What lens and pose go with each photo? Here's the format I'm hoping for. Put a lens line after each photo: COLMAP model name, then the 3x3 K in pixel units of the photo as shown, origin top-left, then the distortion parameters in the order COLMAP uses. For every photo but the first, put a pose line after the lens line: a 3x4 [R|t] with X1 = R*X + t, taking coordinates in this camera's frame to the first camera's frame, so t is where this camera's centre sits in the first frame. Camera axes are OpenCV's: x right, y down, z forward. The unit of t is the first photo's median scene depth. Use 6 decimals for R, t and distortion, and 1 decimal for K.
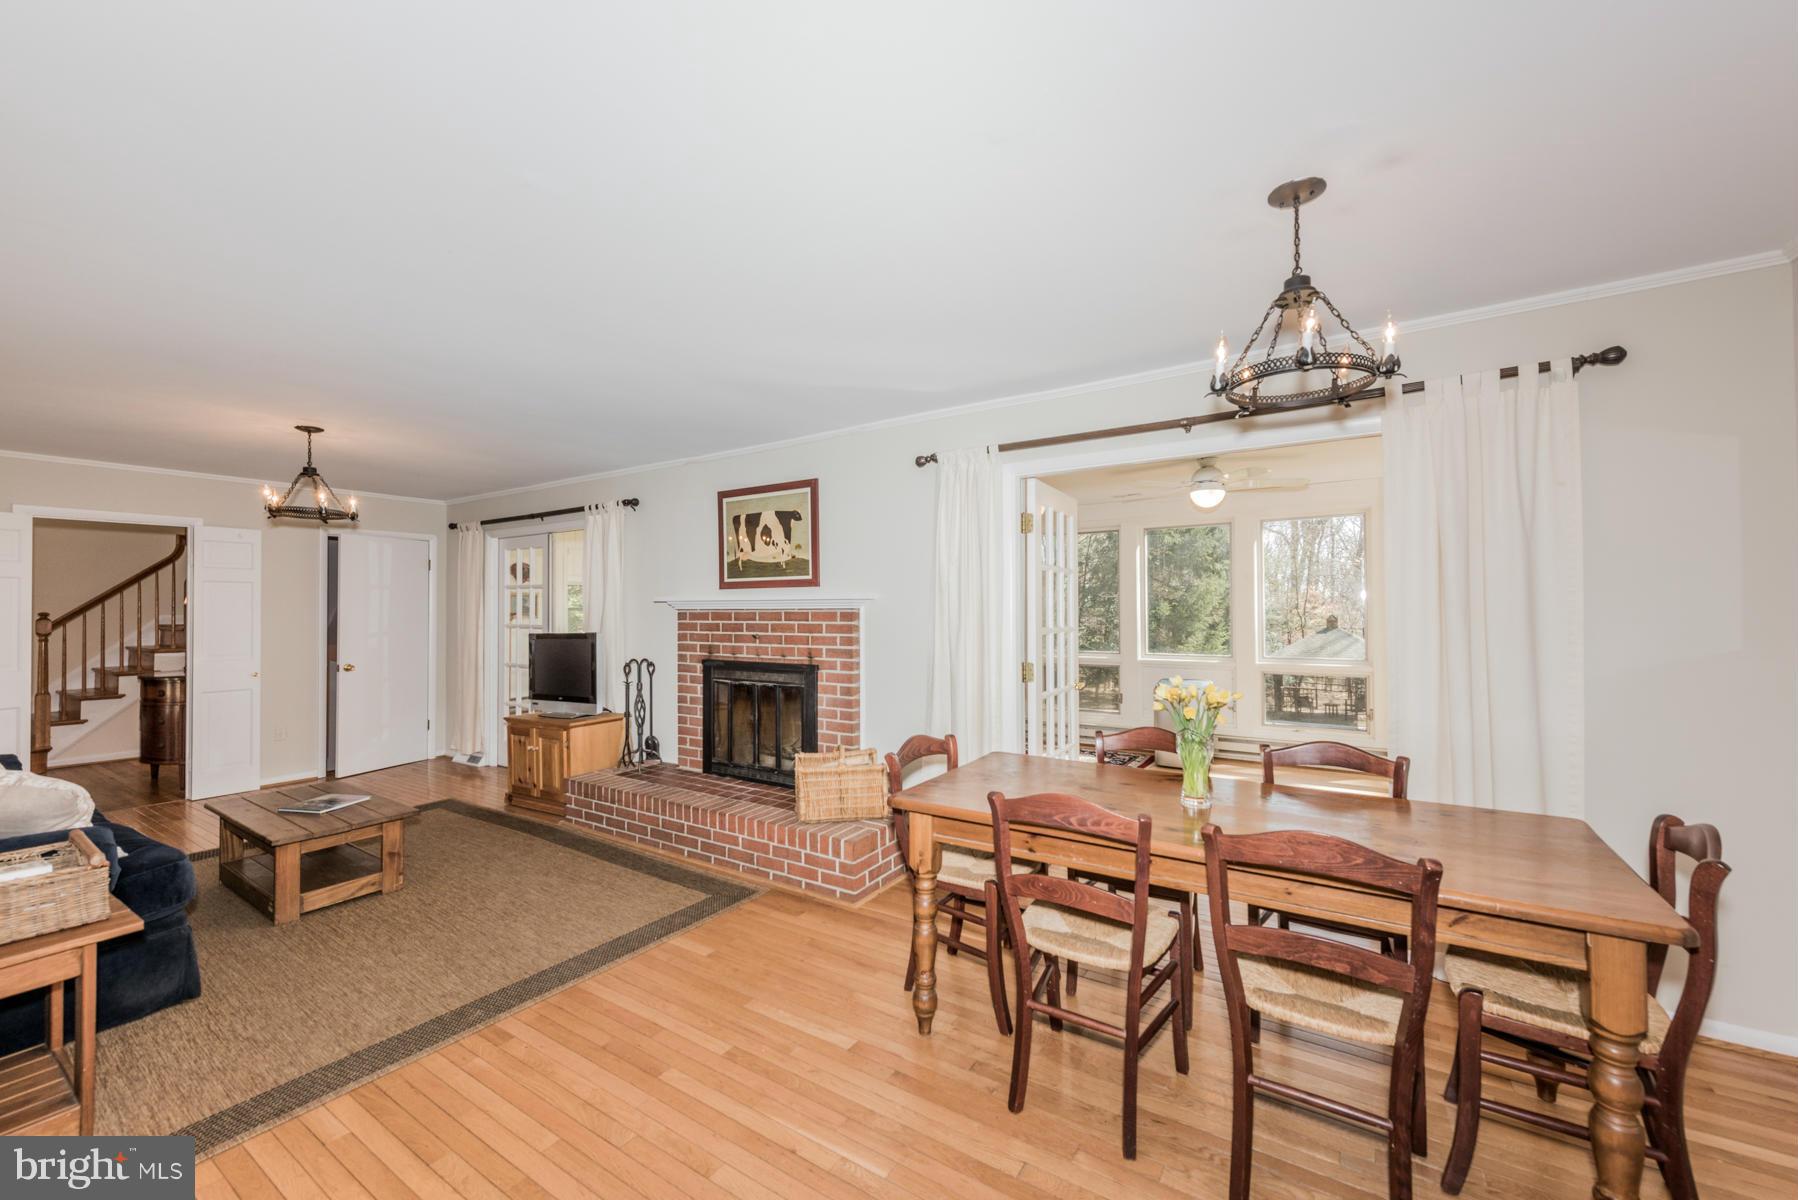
lens RADIAL K [[708.4, 0, 894.2], [0, 708.4, 599.6], [0, 0, 1]] dist [0.002455, -0.000354]
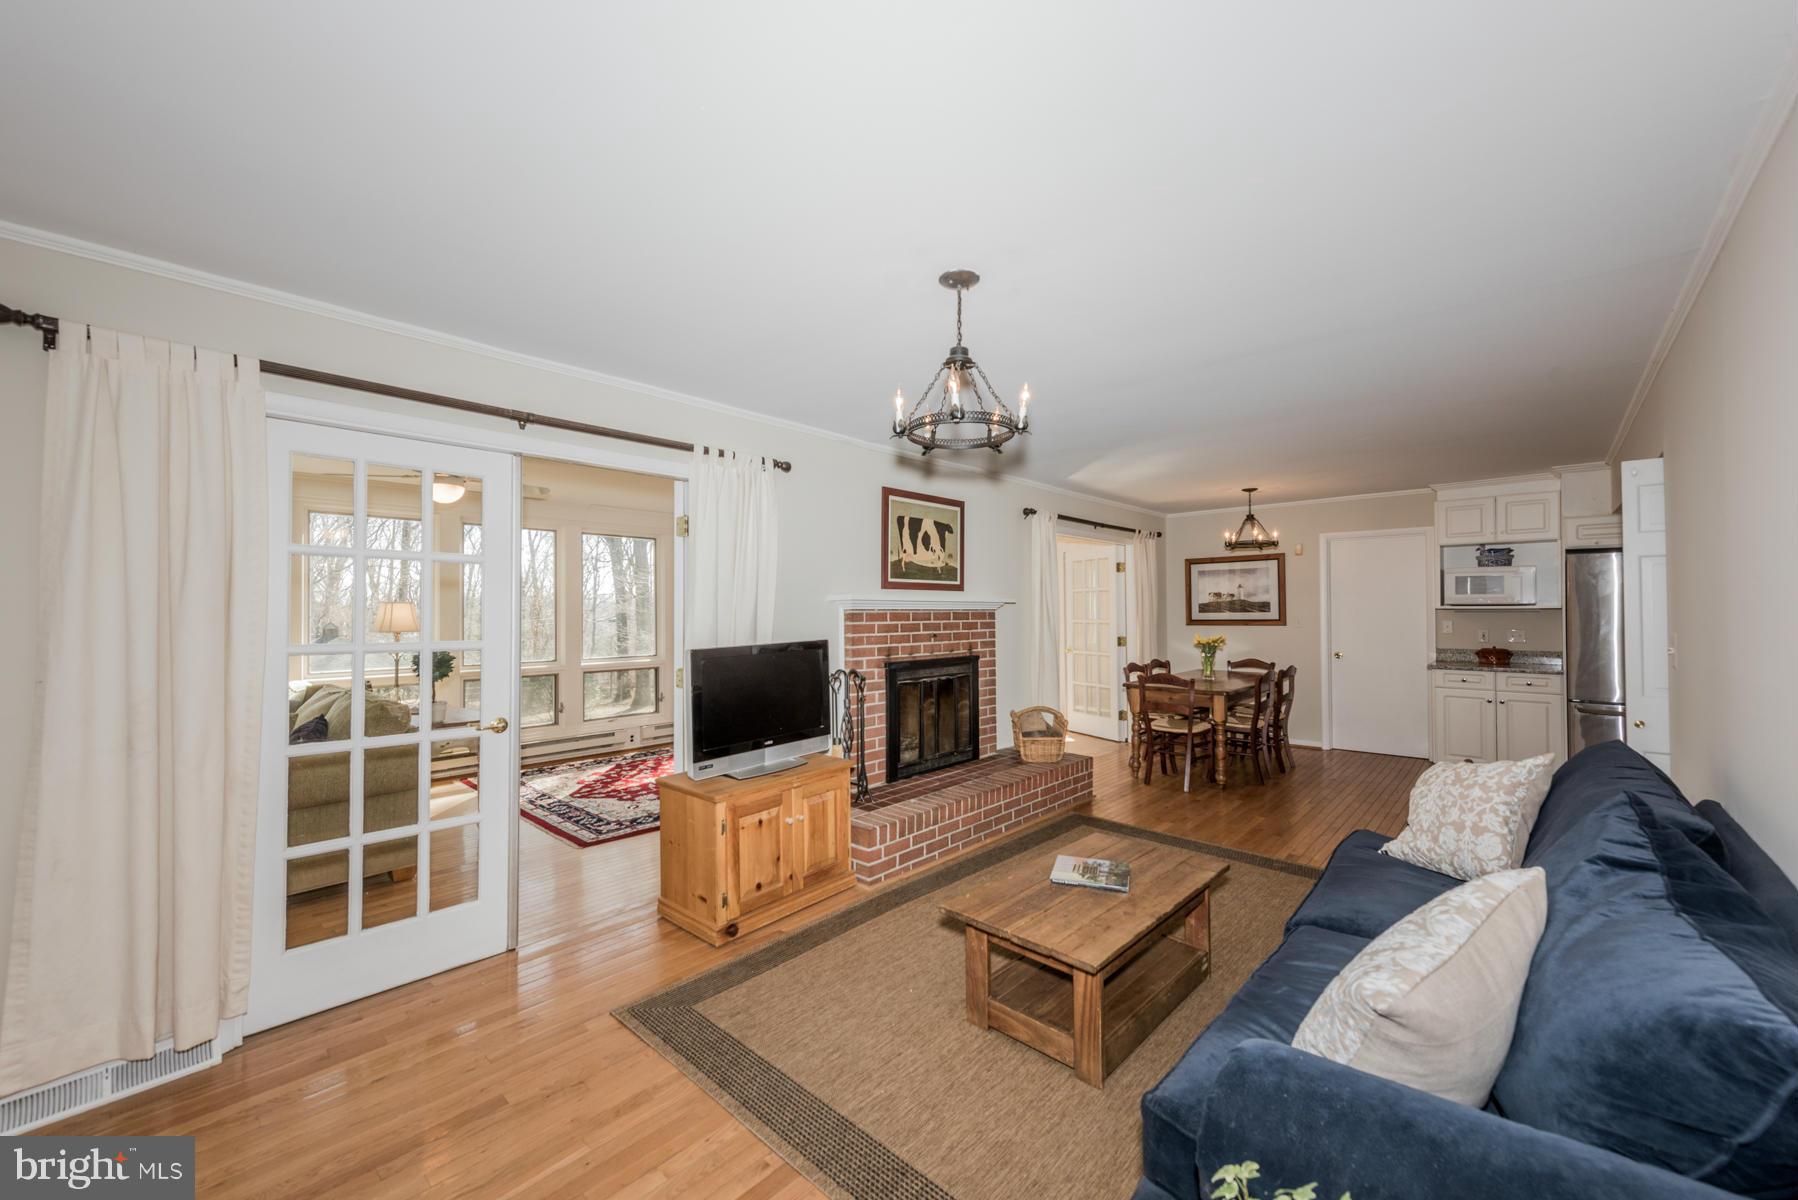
lens RADIAL K [[708.4, 0, 907.5], [0, 708.4, 600.1], [0, 0, 1]] dist [0.002455, -0.000354]
pose [[0.142127, 0.015702, 0.989724, -1.256342], [-0.015226, 0.999791, -0.013675, 0.013901], [-0.989731, -0.013125, 0.142337, 0.880110]]
